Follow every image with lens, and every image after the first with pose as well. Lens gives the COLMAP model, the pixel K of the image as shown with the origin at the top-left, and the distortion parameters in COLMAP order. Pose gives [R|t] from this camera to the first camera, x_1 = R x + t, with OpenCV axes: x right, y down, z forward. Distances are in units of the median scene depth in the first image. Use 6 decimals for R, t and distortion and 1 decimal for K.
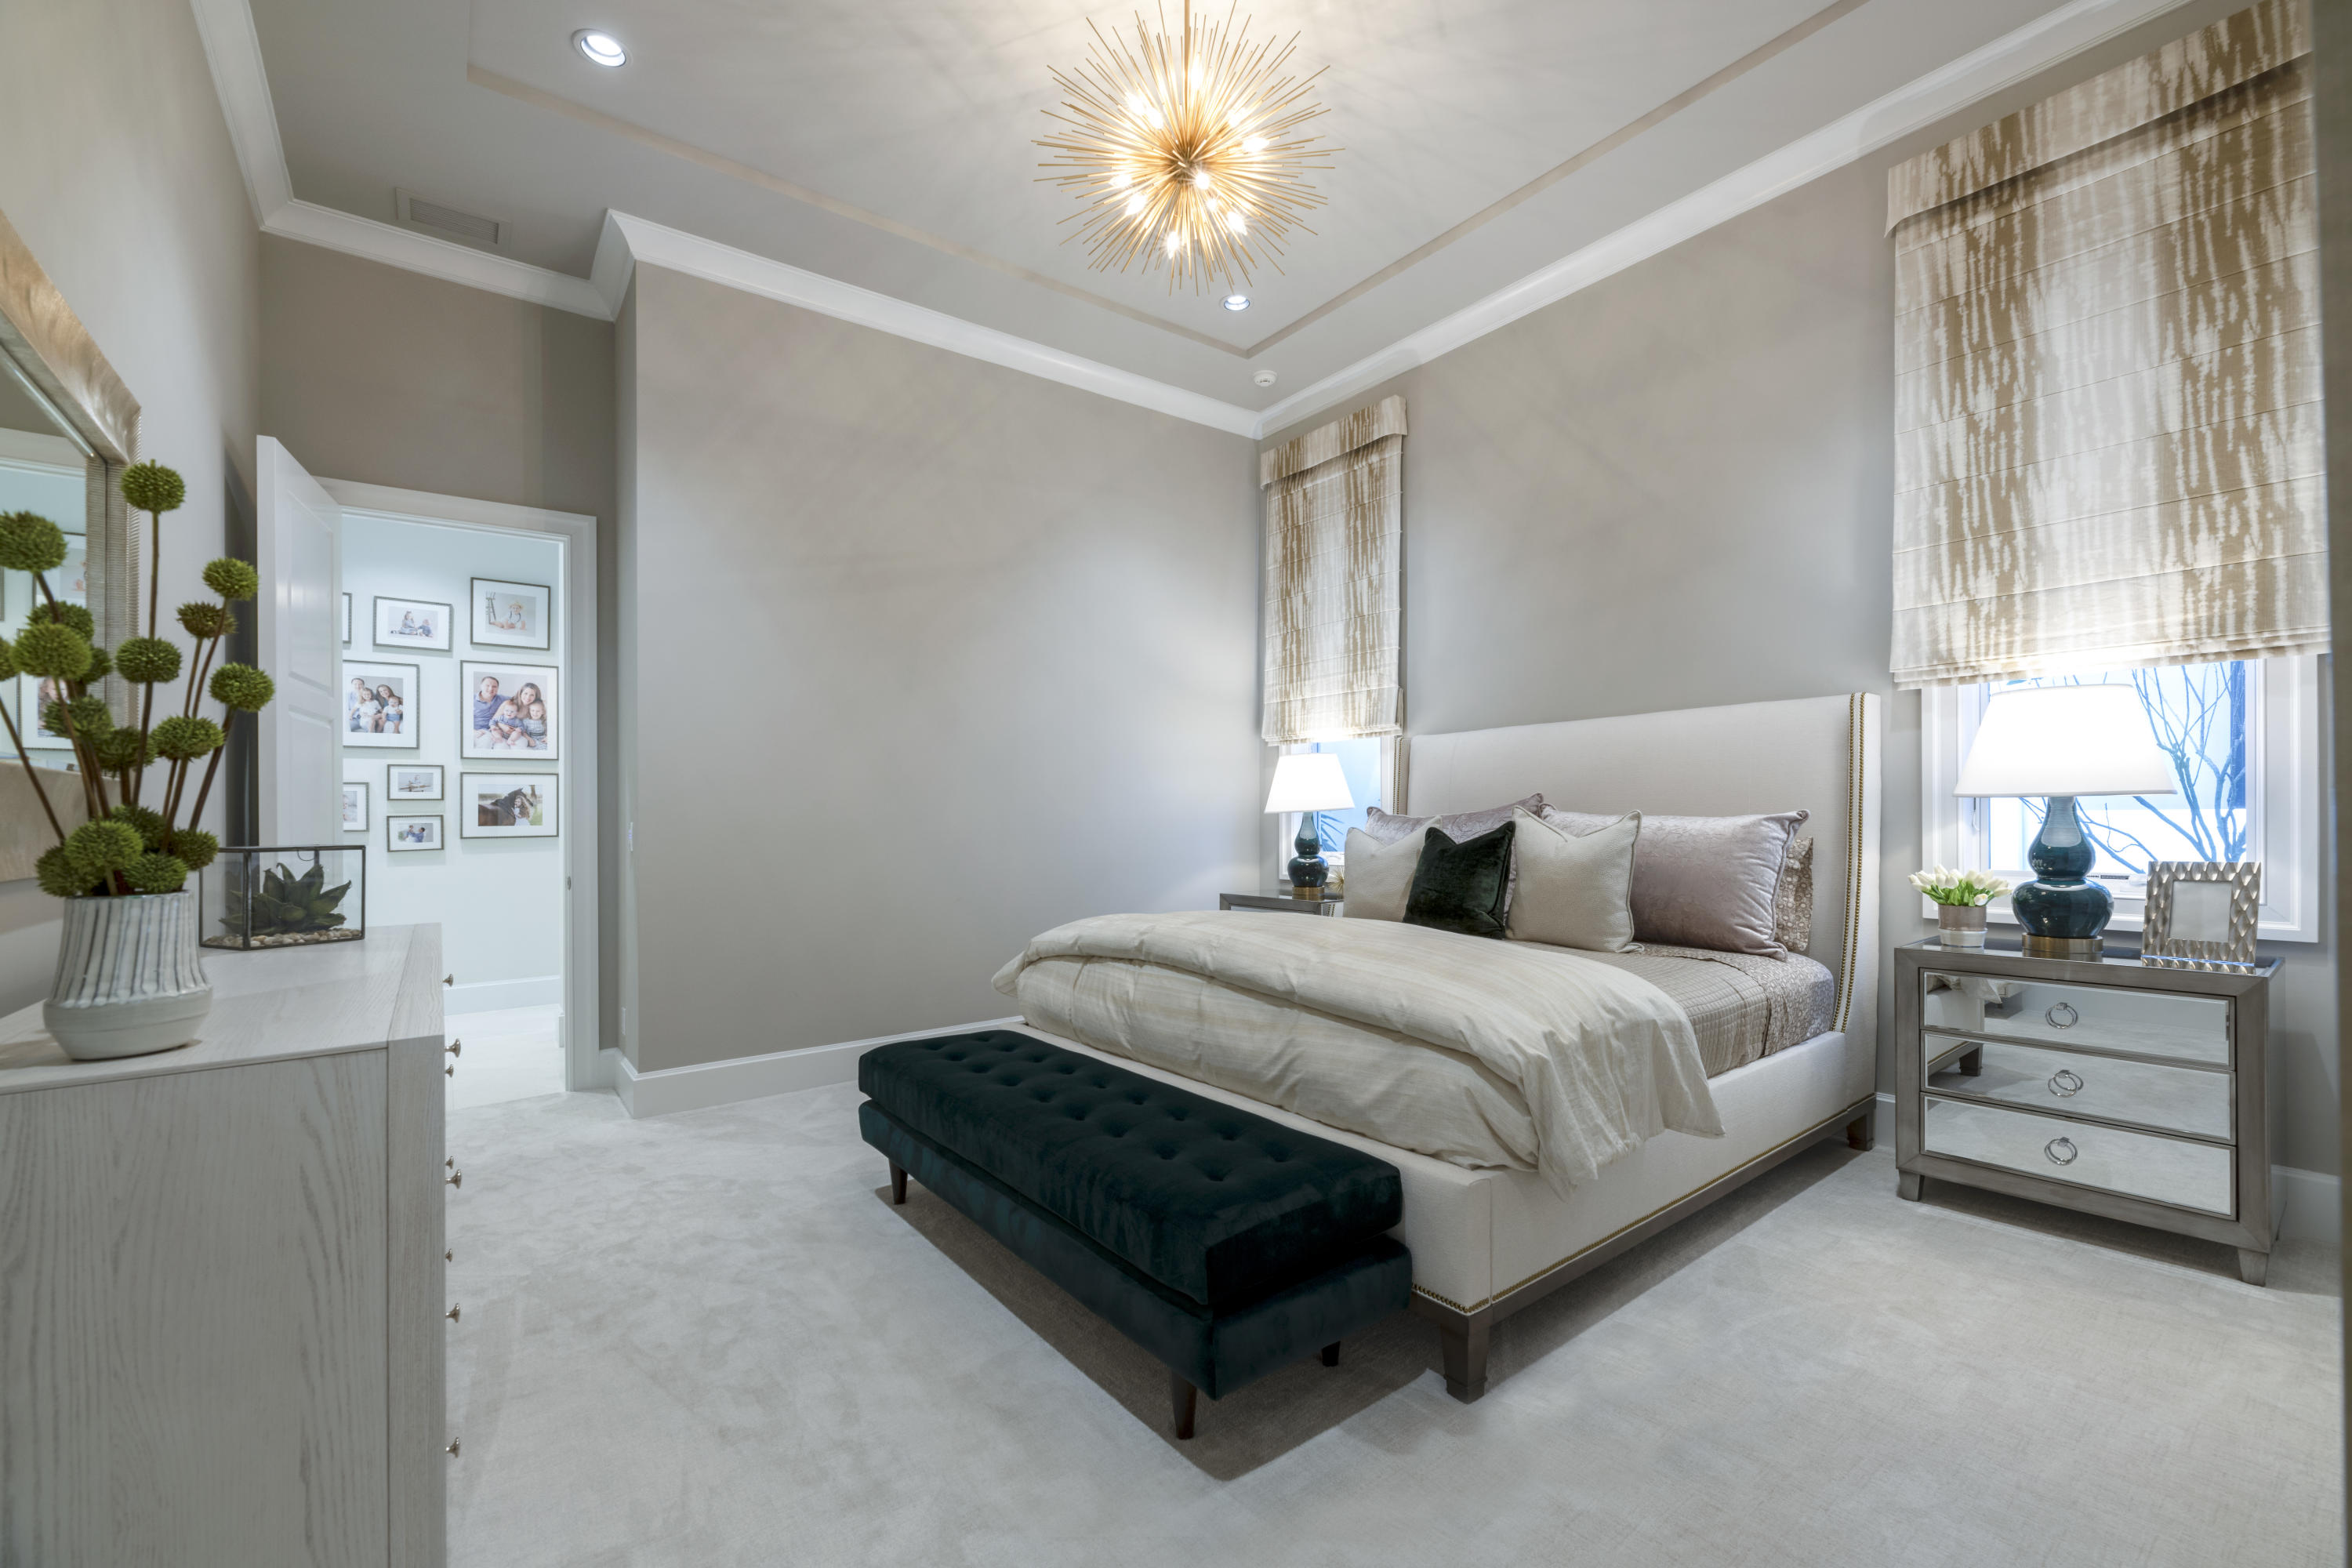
lens RADIAL K [[957.2, 0, 1172.9], [0, 957.2, 814.1], [0, 0, 1]] dist [0.009607, -0.000823]
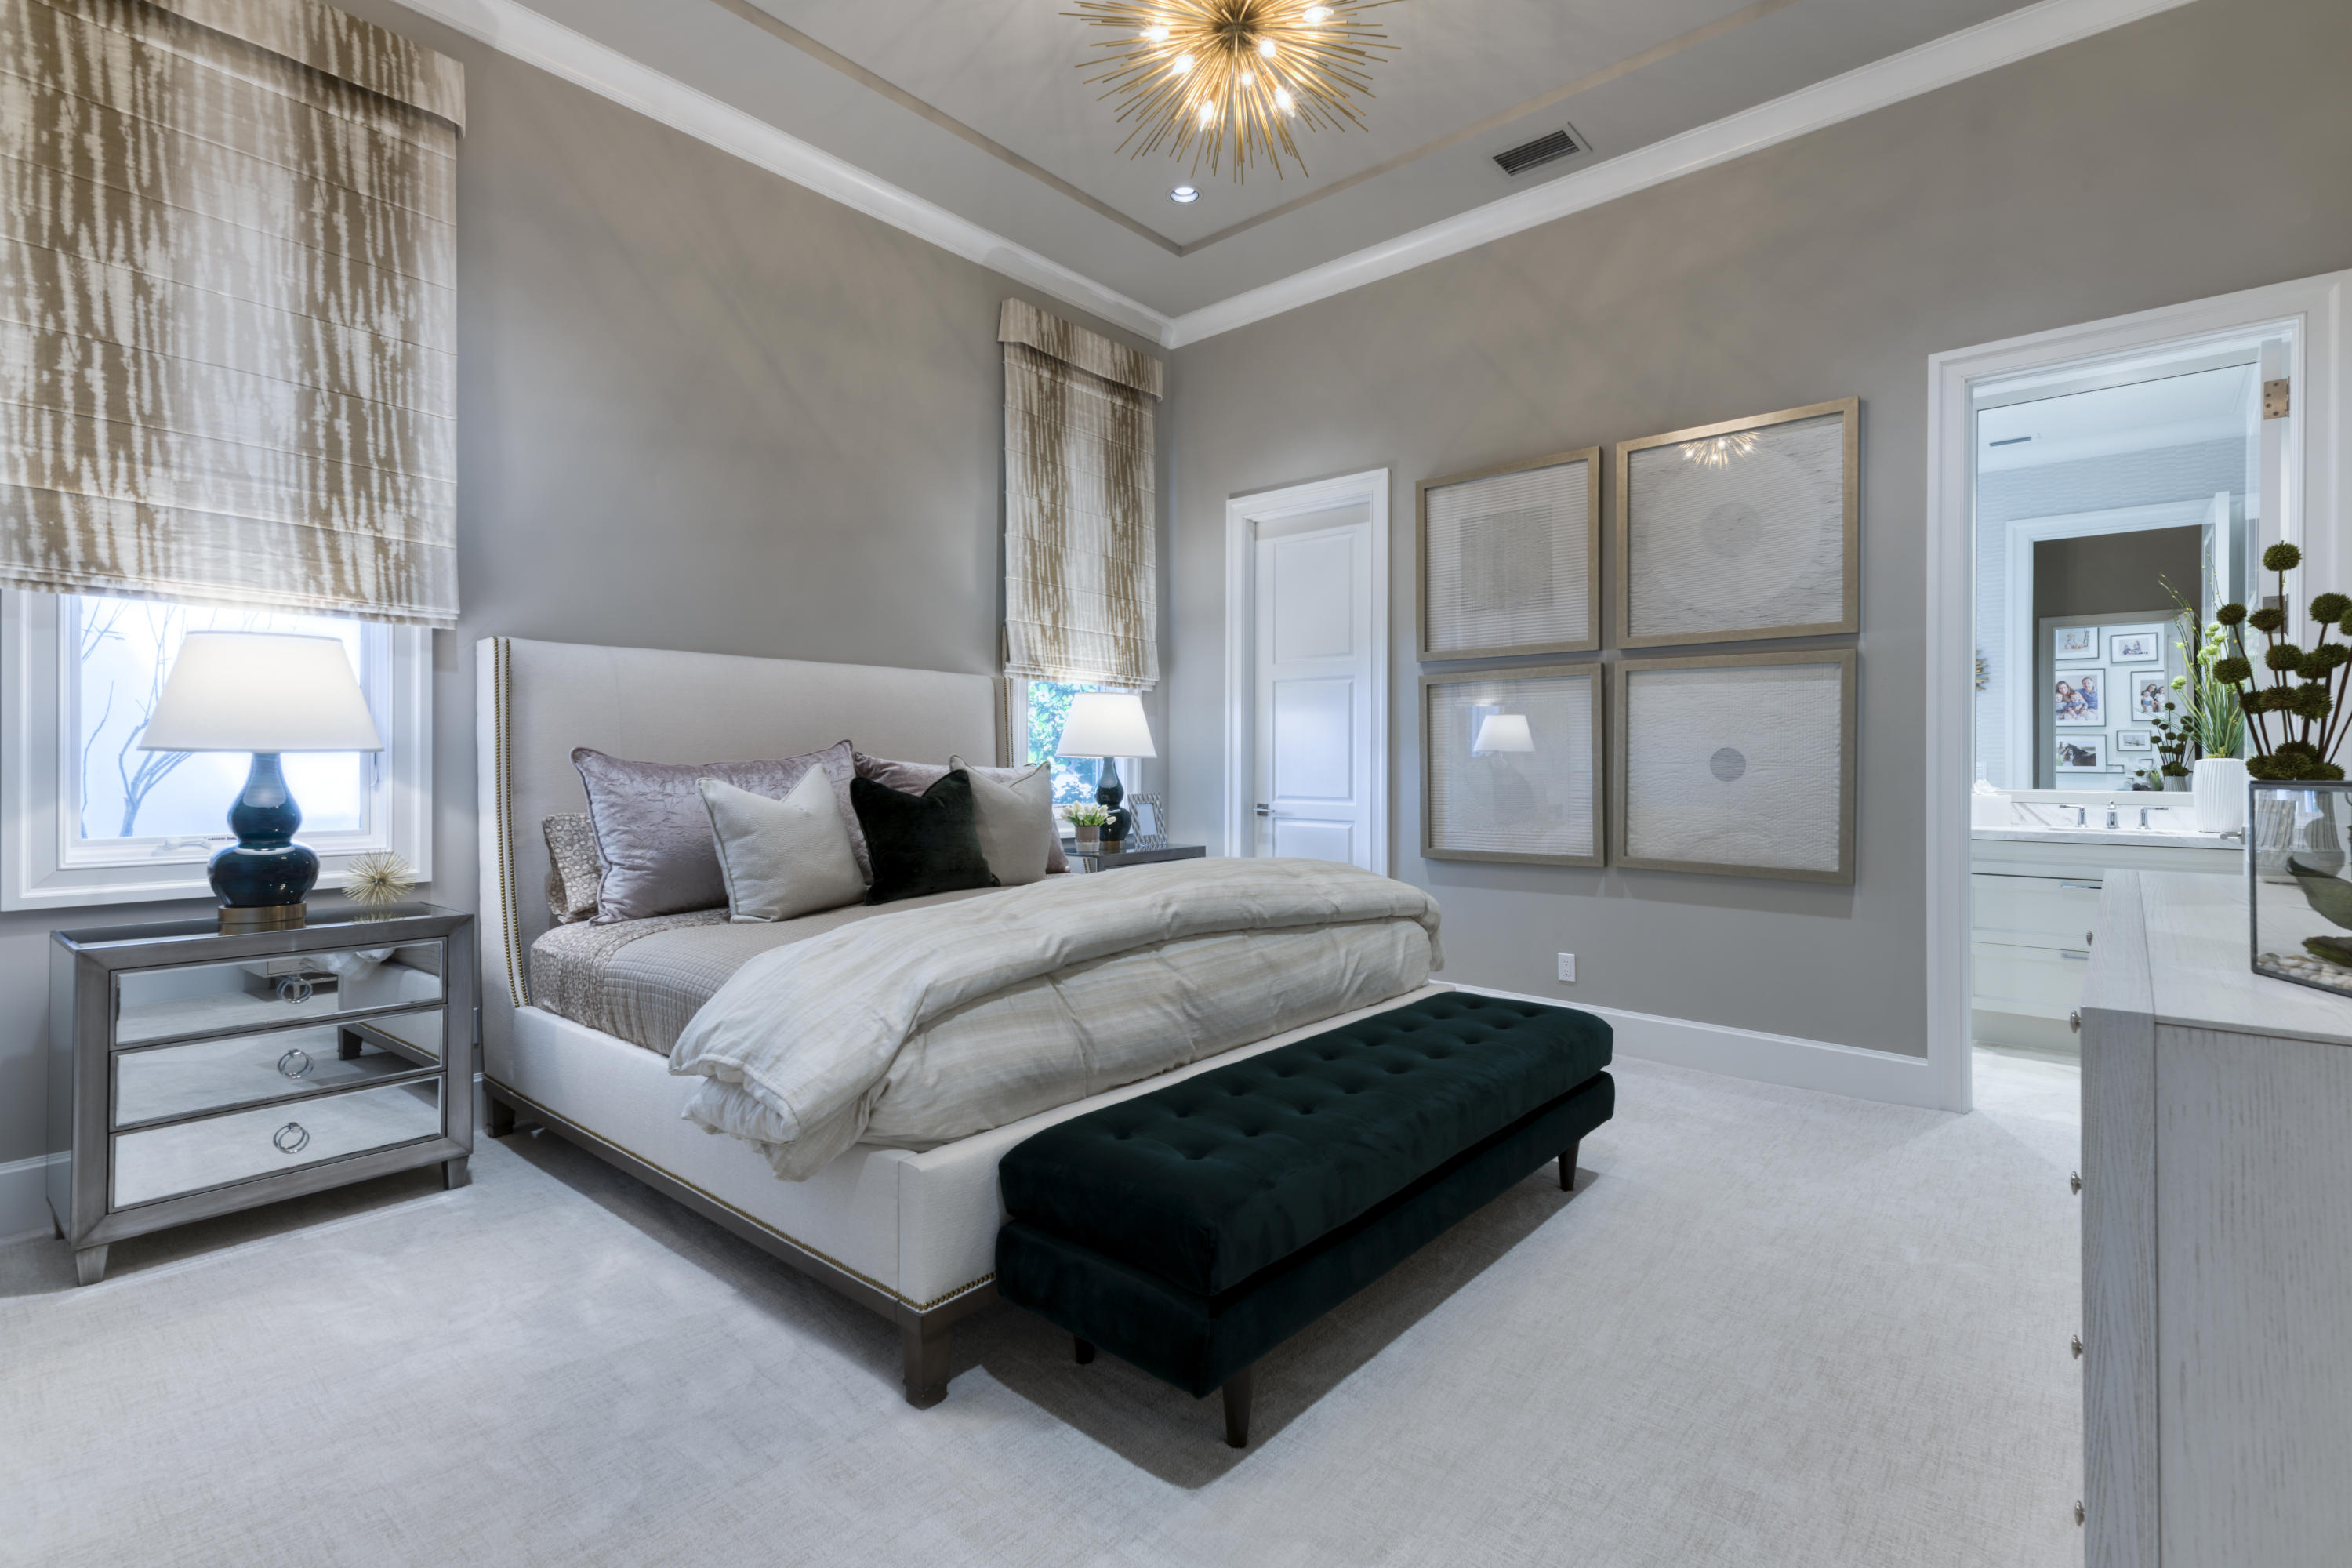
lens RADIAL K [[1109.0, 0, 1177.0], [0, 1109.0, 781.0], [0, 0, 1]] dist [0.037261, -0.001609]
pose [[-0.196245, -0.001401, 0.980554, -0.539152], [-0.003414, 0.999994, 0.000745, 0.011328], [-0.980549, -0.003201, -0.196248, 0.673457]]
